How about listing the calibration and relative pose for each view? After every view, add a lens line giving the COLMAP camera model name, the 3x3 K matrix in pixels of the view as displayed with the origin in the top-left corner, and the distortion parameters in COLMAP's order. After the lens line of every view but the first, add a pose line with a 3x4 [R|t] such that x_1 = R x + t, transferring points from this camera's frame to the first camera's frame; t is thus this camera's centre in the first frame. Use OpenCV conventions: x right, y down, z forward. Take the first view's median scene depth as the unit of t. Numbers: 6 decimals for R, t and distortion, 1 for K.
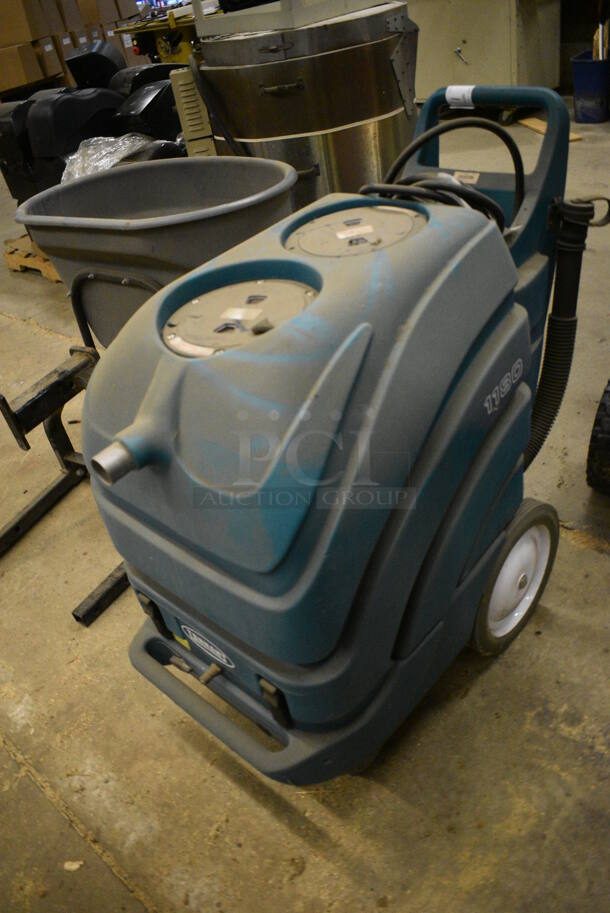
lens RADIAL K [[692.6, 0, 305.0], [0, 692.6, 456.5], [0, 0, 1]] dist [-0.117704, 0.036108]
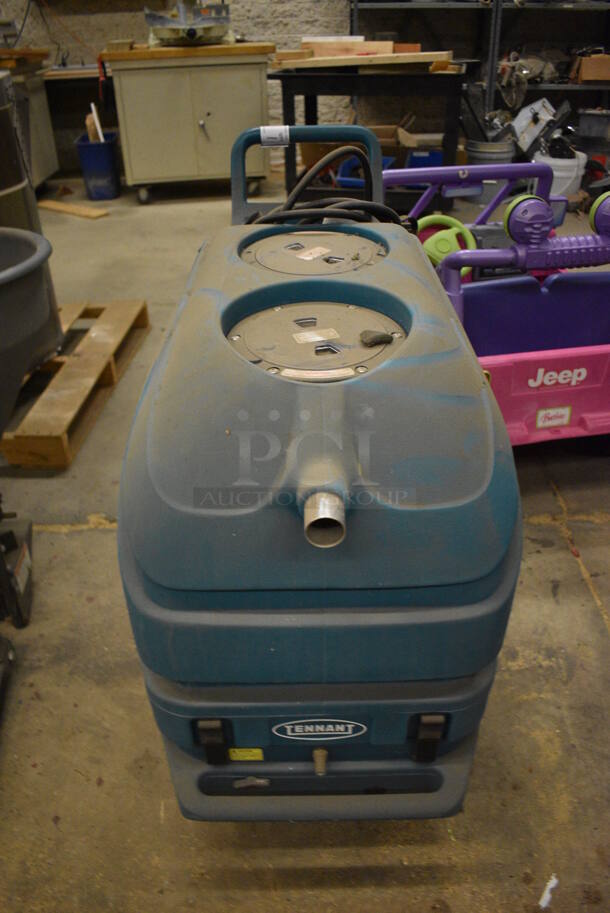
lens RADIAL K [[692.6, 0, 305.0], [0, 692.6, 456.5], [0, 0, 1]] dist [-0.117704, 0.036108]
pose [[0.744560, -0.258340, 0.615541, -0.542613], [0.329315, 0.944218, -0.002055, -0.045776], [-0.580674, 0.204236, 0.788102, 0.246931]]
